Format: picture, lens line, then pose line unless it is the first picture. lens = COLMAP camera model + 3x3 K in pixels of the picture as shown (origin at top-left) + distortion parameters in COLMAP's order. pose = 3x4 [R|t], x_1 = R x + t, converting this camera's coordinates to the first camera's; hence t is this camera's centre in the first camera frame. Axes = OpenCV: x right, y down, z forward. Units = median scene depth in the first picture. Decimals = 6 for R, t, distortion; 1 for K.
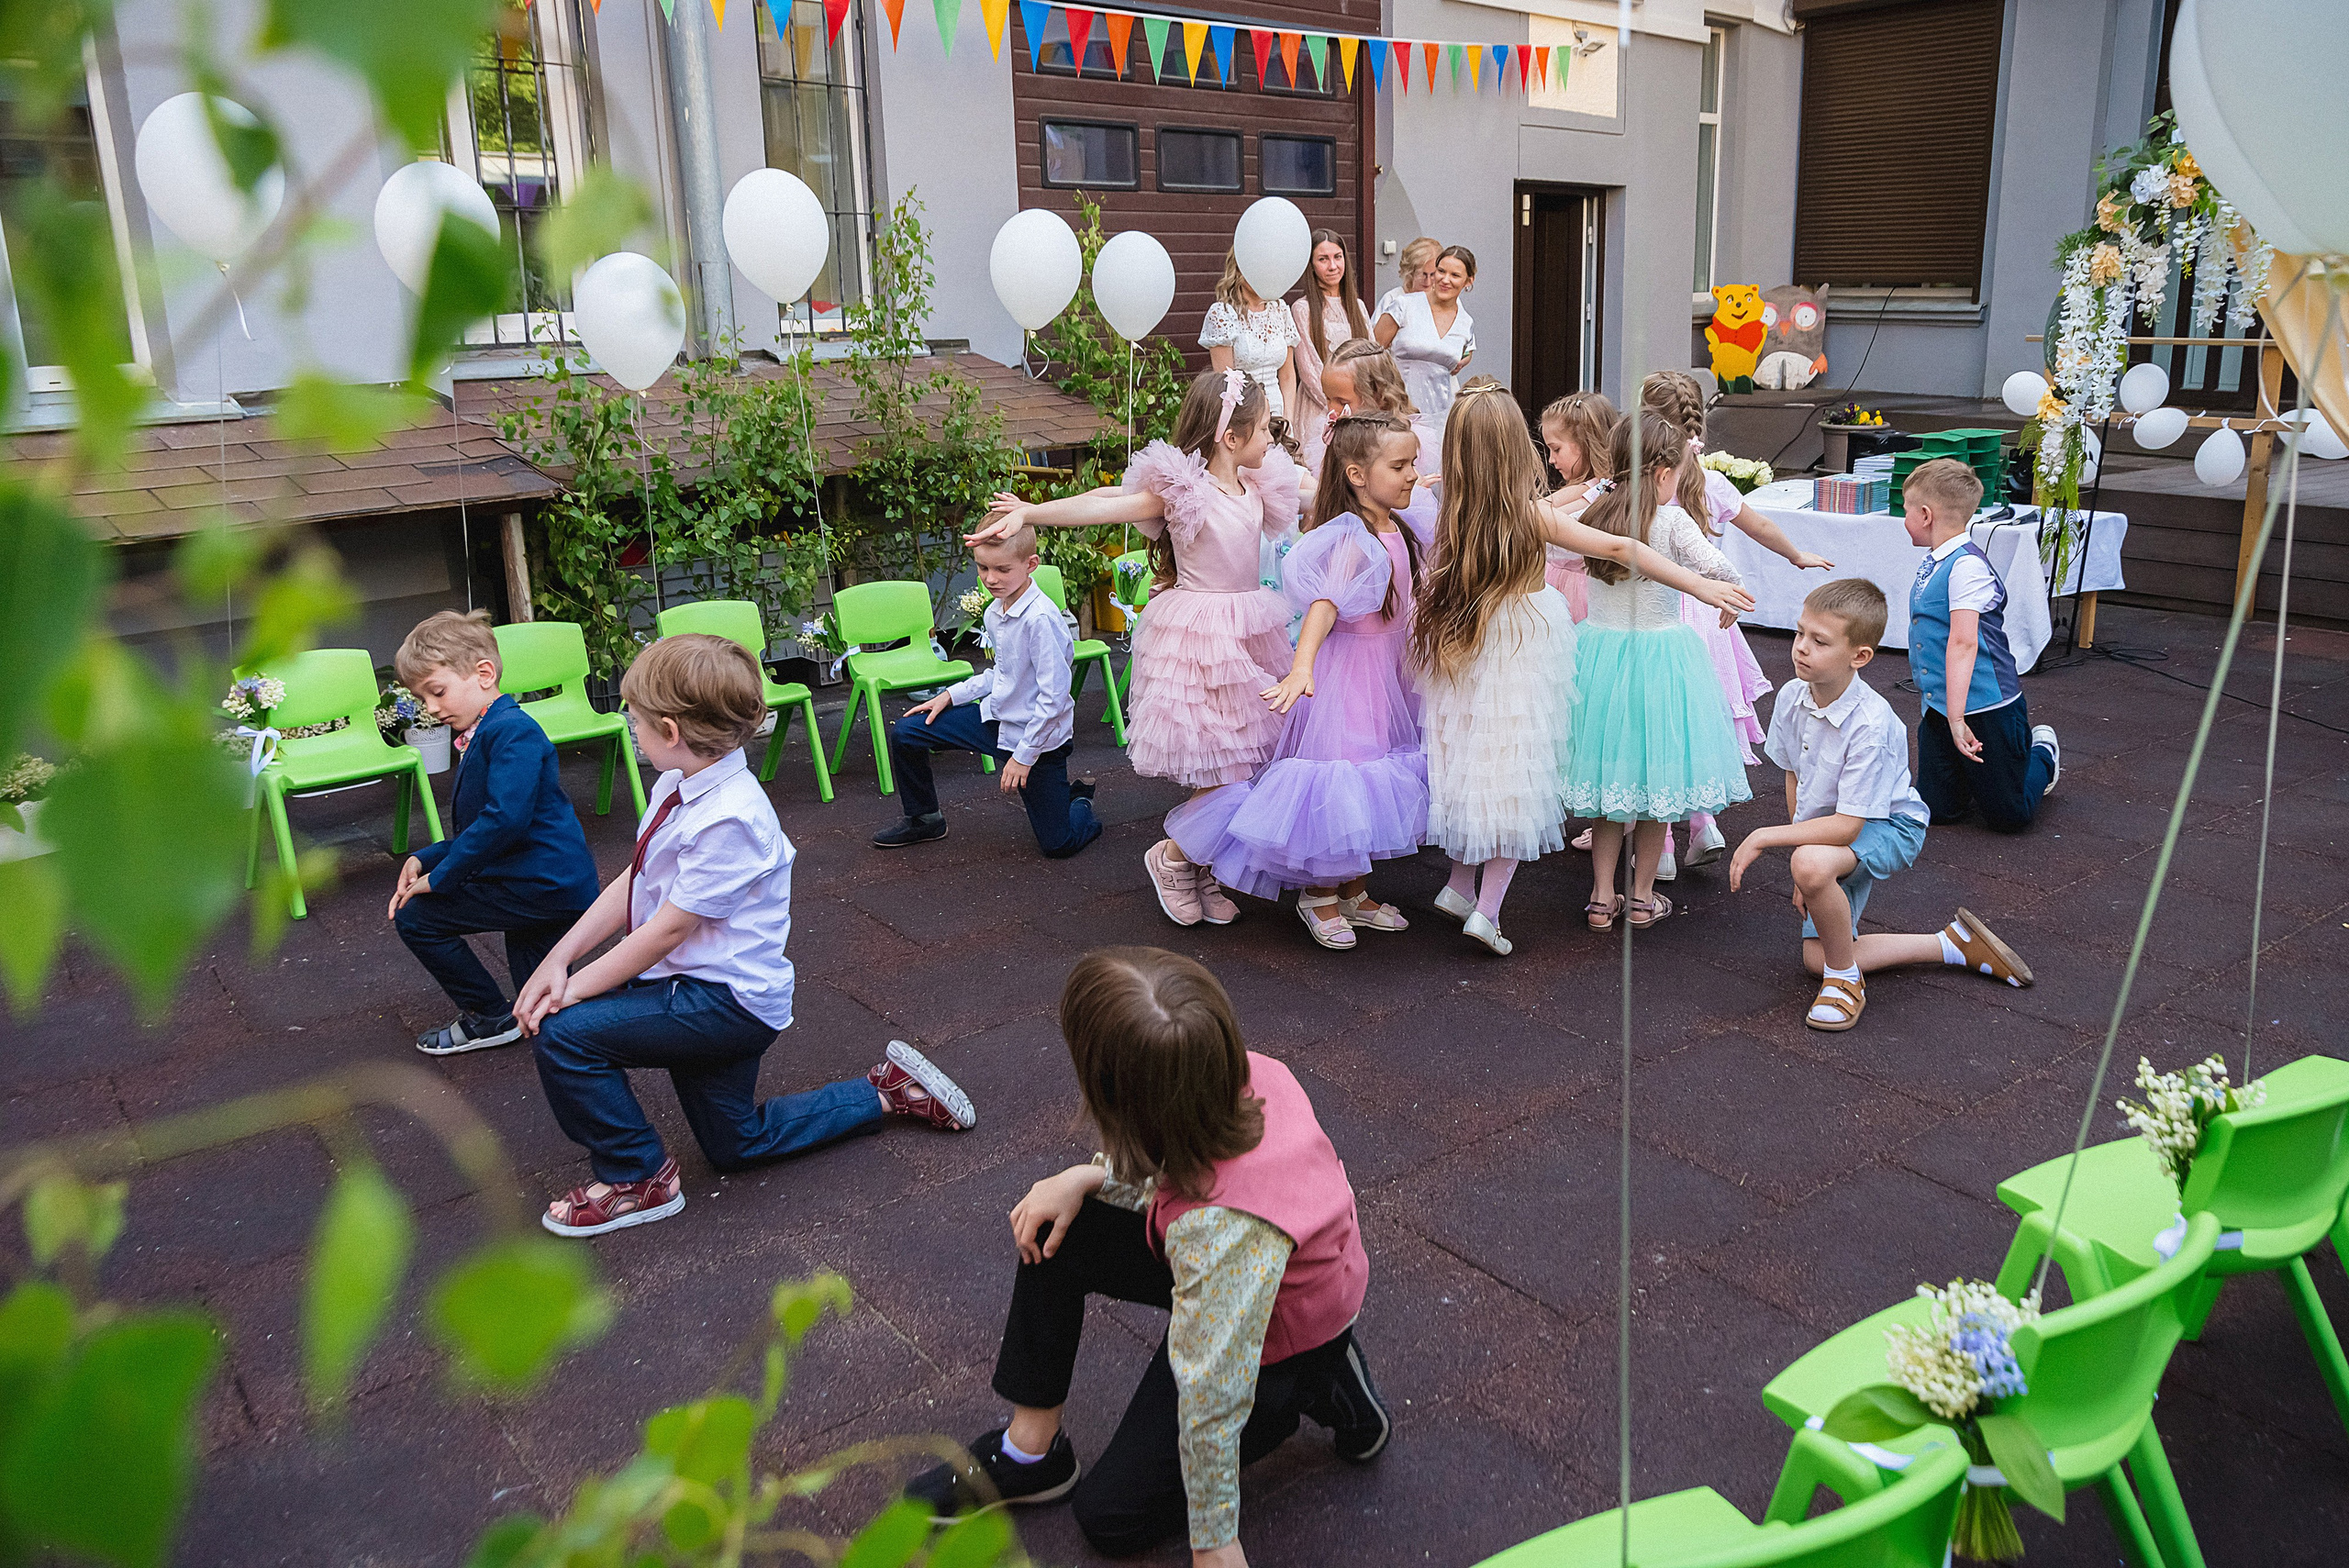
lens RADIAL K [[1770.0, 0, 1310.2], [0, 1770.0, 717.4], [0, 0, 1]] dist [-0.002091, 0.001381]
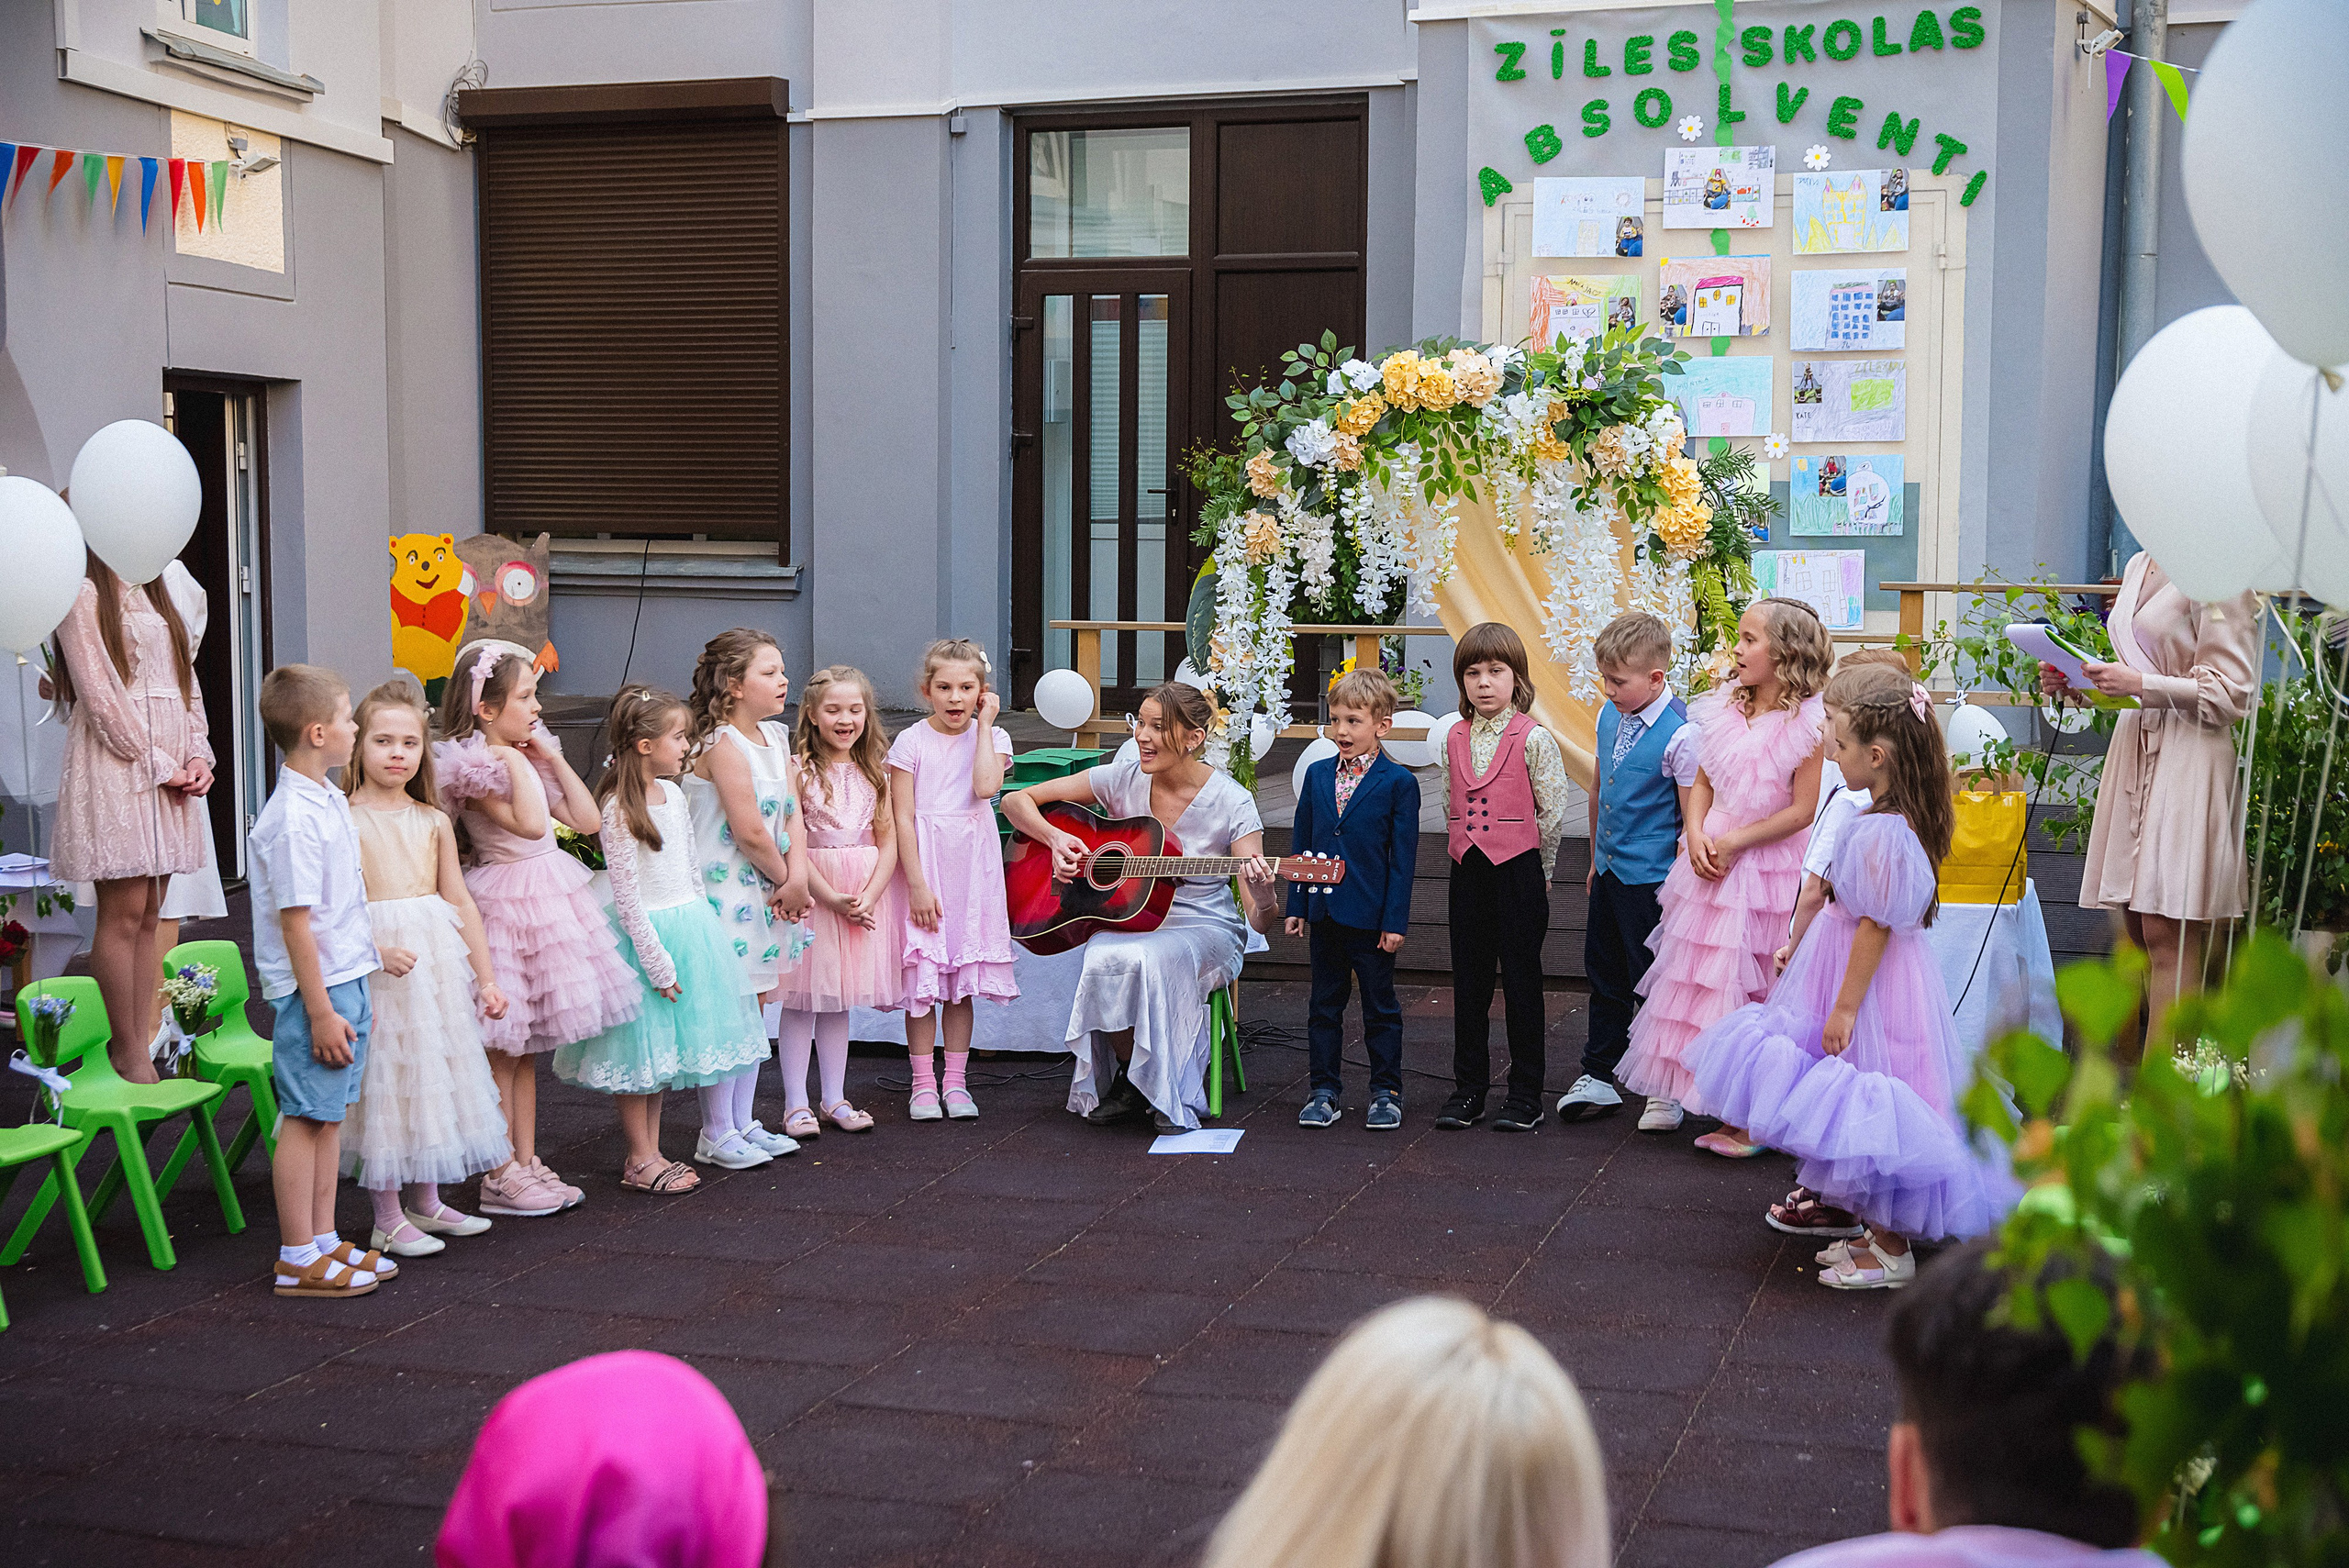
lens RADIAL K [[3269.7, 0, 1164.6], [0, 3269.7, 837.2], [0, 0, 1]] dist [-0.003309, 0.119873]
pose [[0.833457, -0.043465, 0.550872, -0.323432], [0.119392, 0.987519, -0.102721, 0.017087], [-0.539531, 0.151384, 0.828244, -0.135119]]
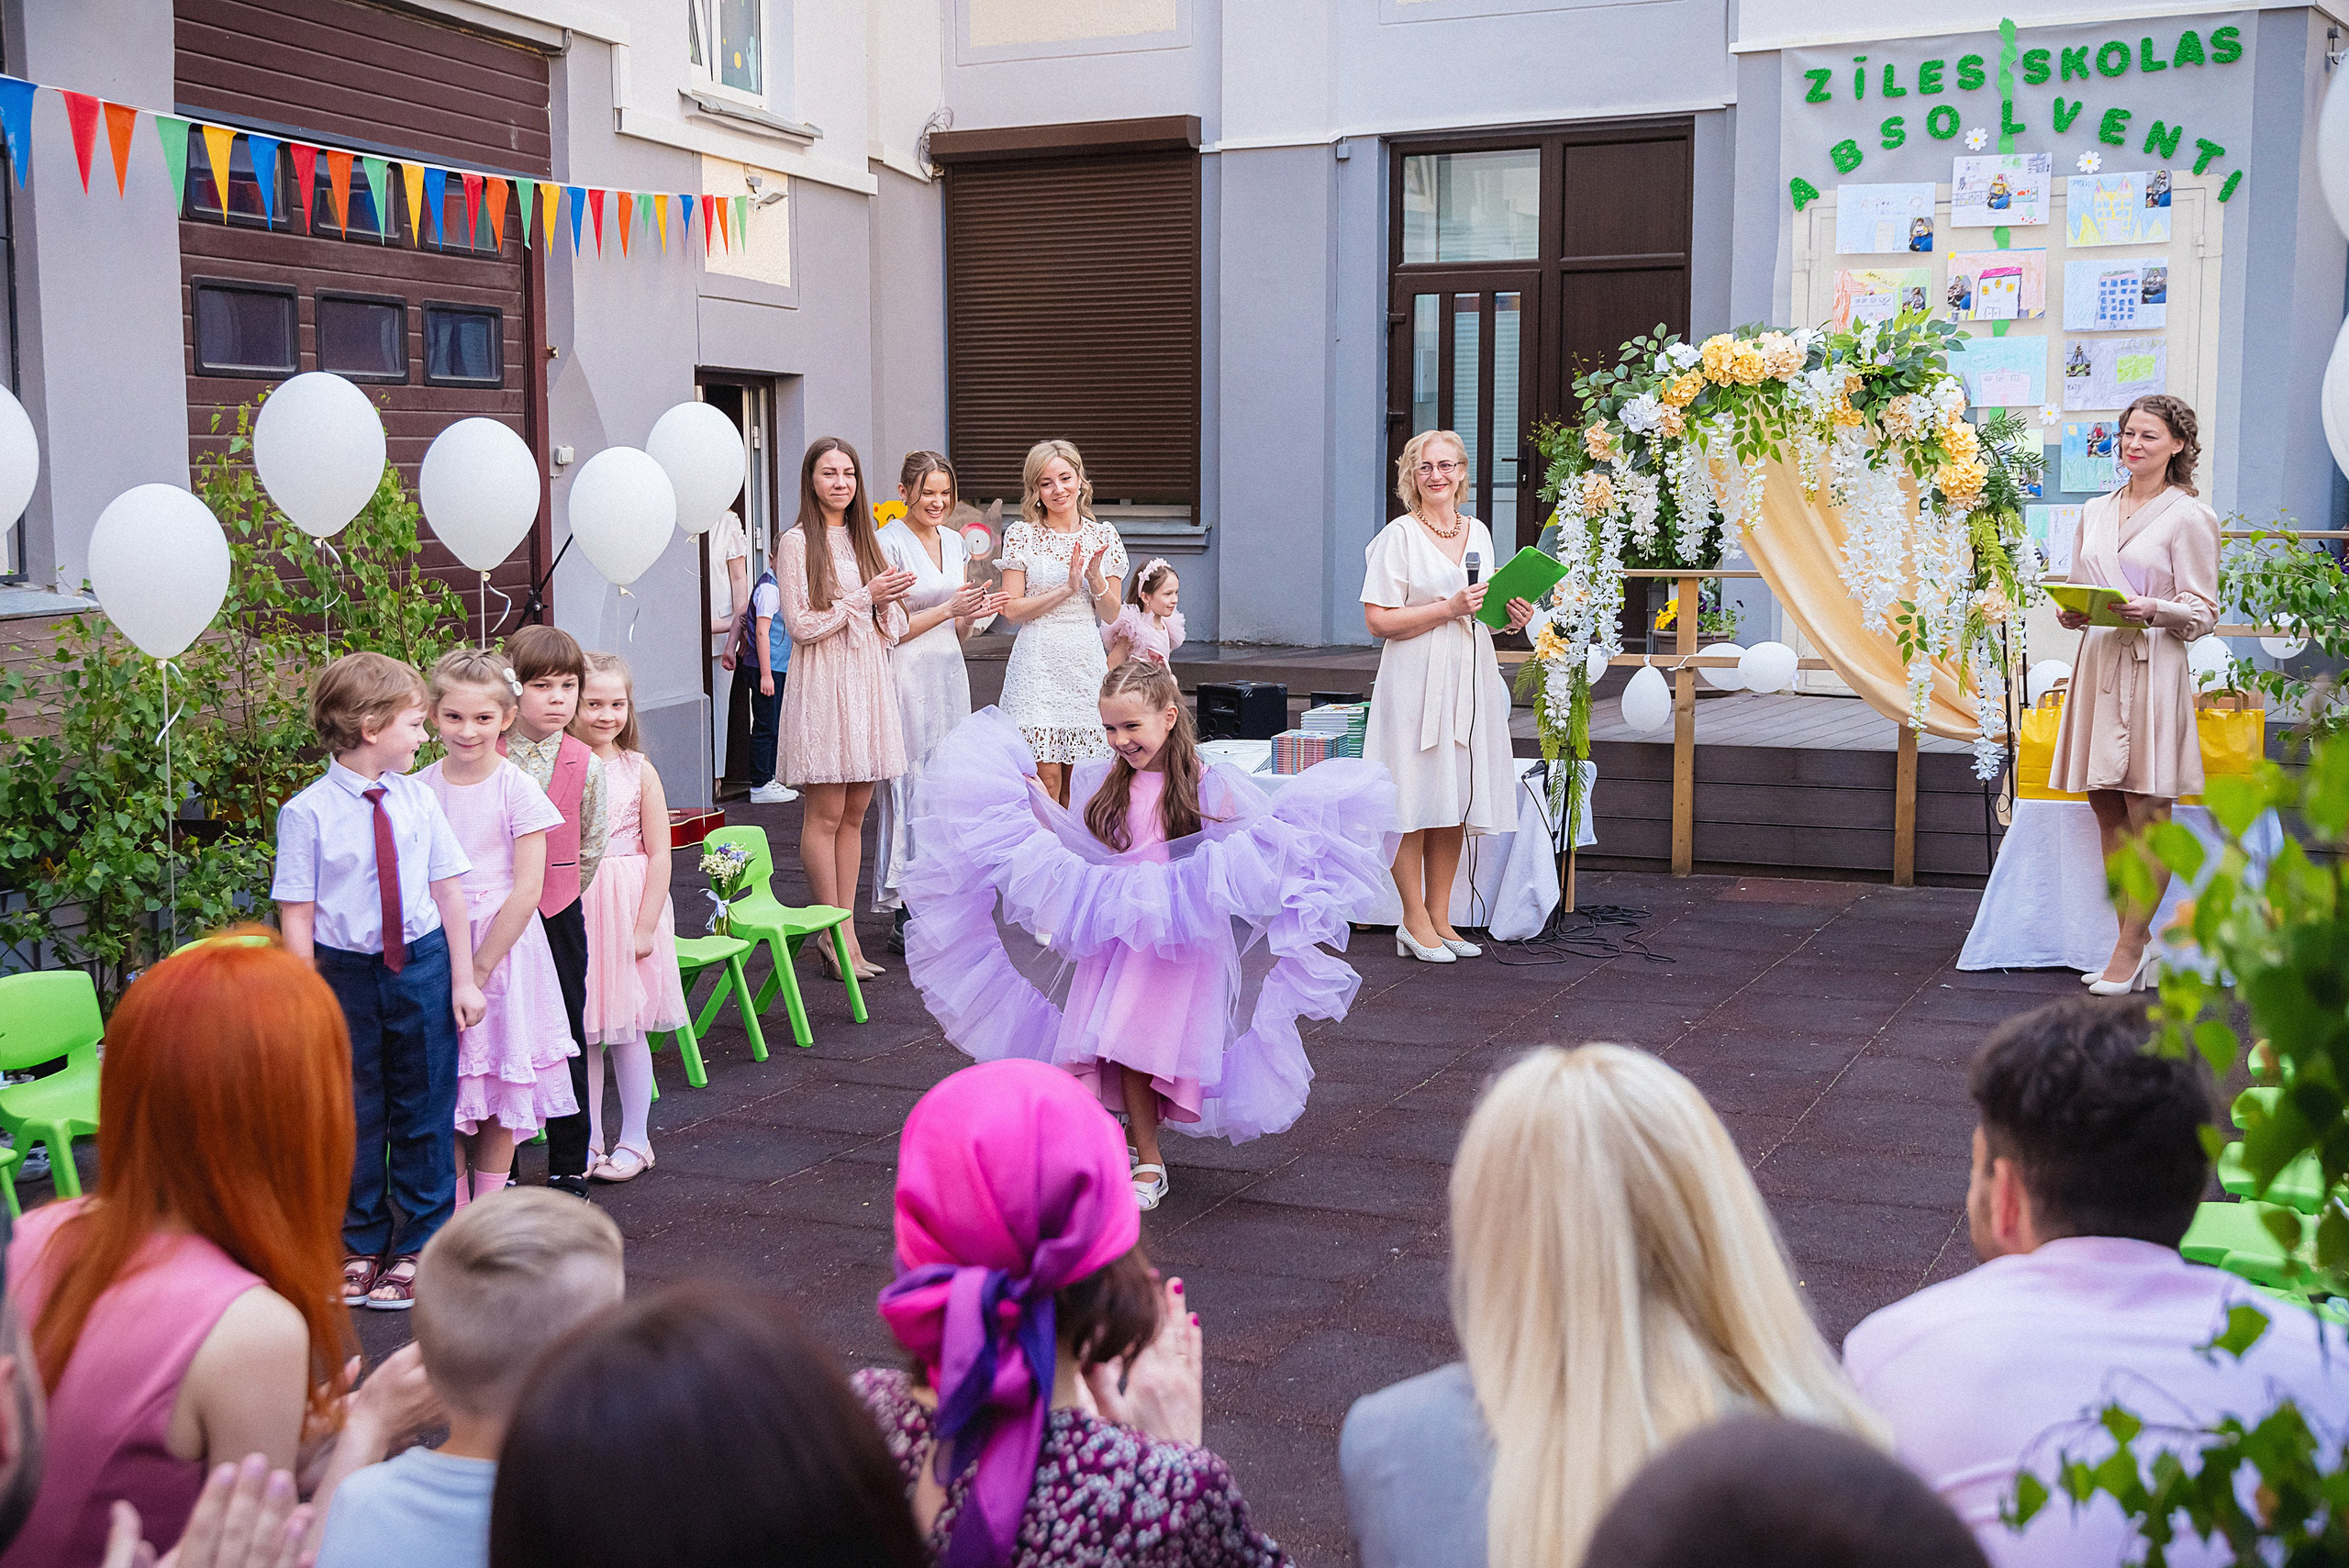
lens RADIAL K [[2775.7, 0, 1164.8], [0, 2775.7, 831.7], [0, 0, 1]] dist [-0.015038, 0.079232]
pose [[0.896115, -0.050924, 0.440890, -0.336406], [0.101283, 0.990647, -0.091436, 0.026270], [-0.432110, 0.126592, 0.892891, -0.155238]]
